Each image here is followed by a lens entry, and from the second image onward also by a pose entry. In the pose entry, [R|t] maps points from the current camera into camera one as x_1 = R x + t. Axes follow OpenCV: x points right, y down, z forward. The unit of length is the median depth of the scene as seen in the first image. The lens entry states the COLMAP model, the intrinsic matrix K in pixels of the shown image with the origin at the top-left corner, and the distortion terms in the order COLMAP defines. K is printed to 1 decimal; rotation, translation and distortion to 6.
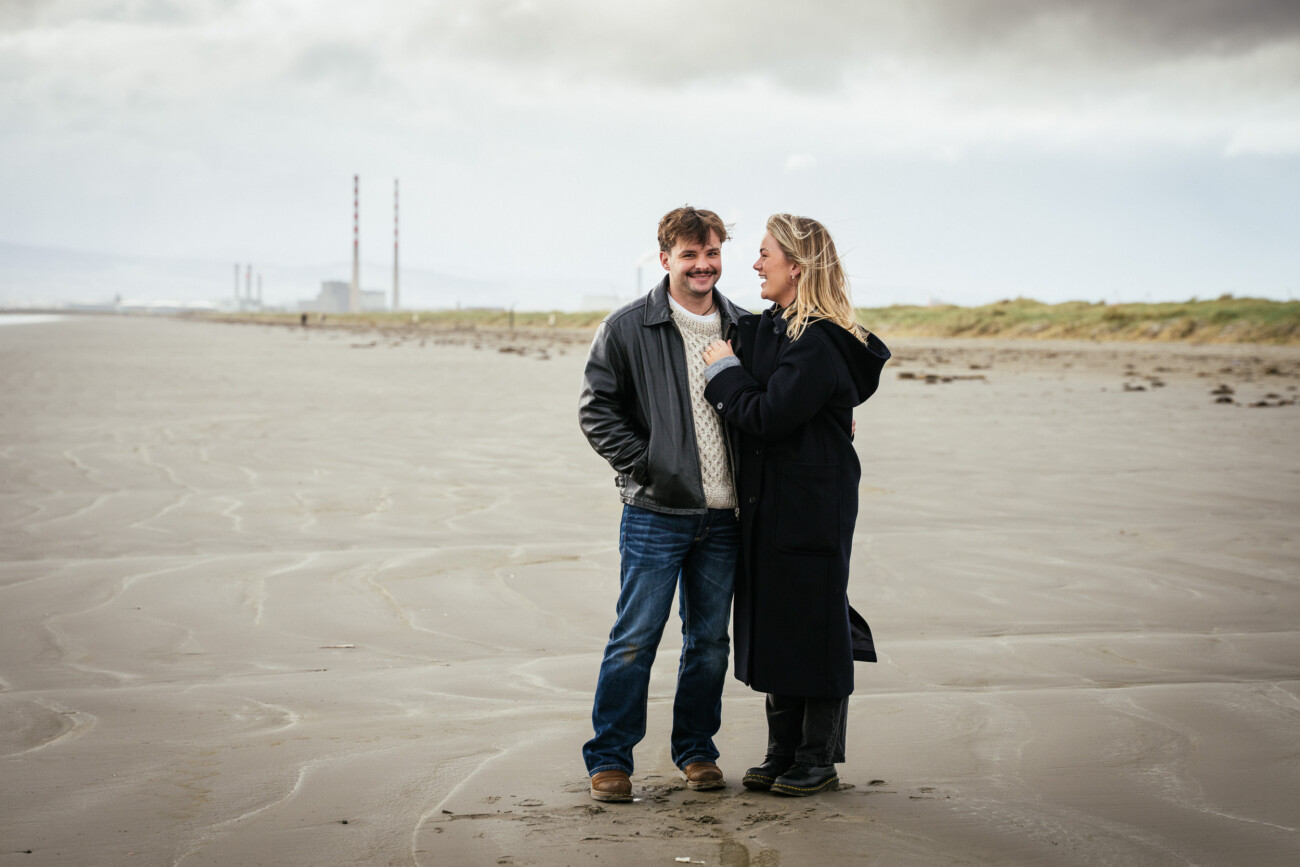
lens RADIAL K [[2634.1, 0, 697.4], [0, 2634.1, 430.3], [0, 0, 1]] dist [0.690667, -4.653473]
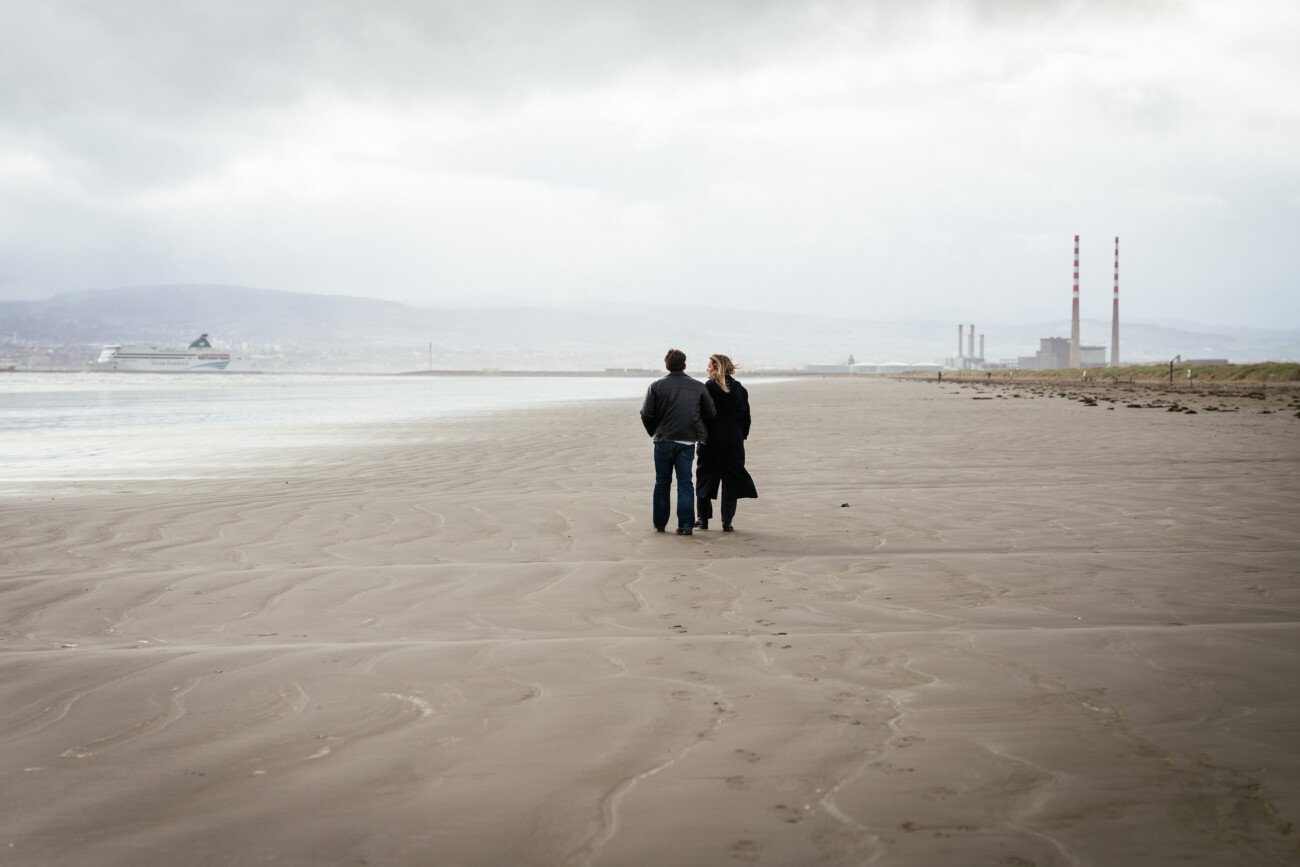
lens RADIAL K [[2755.1, 0, 650.0], [0, 2755.1, 433.5], [0, 0, 1]] dist [0.707574, -6.406693]
pose [[0.956524, -0.005314, -0.291605, 0.061445], [-0.000715, 0.999788, -0.020563, 0.006771], [0.291652, 0.019878, 0.956318, -0.165882]]
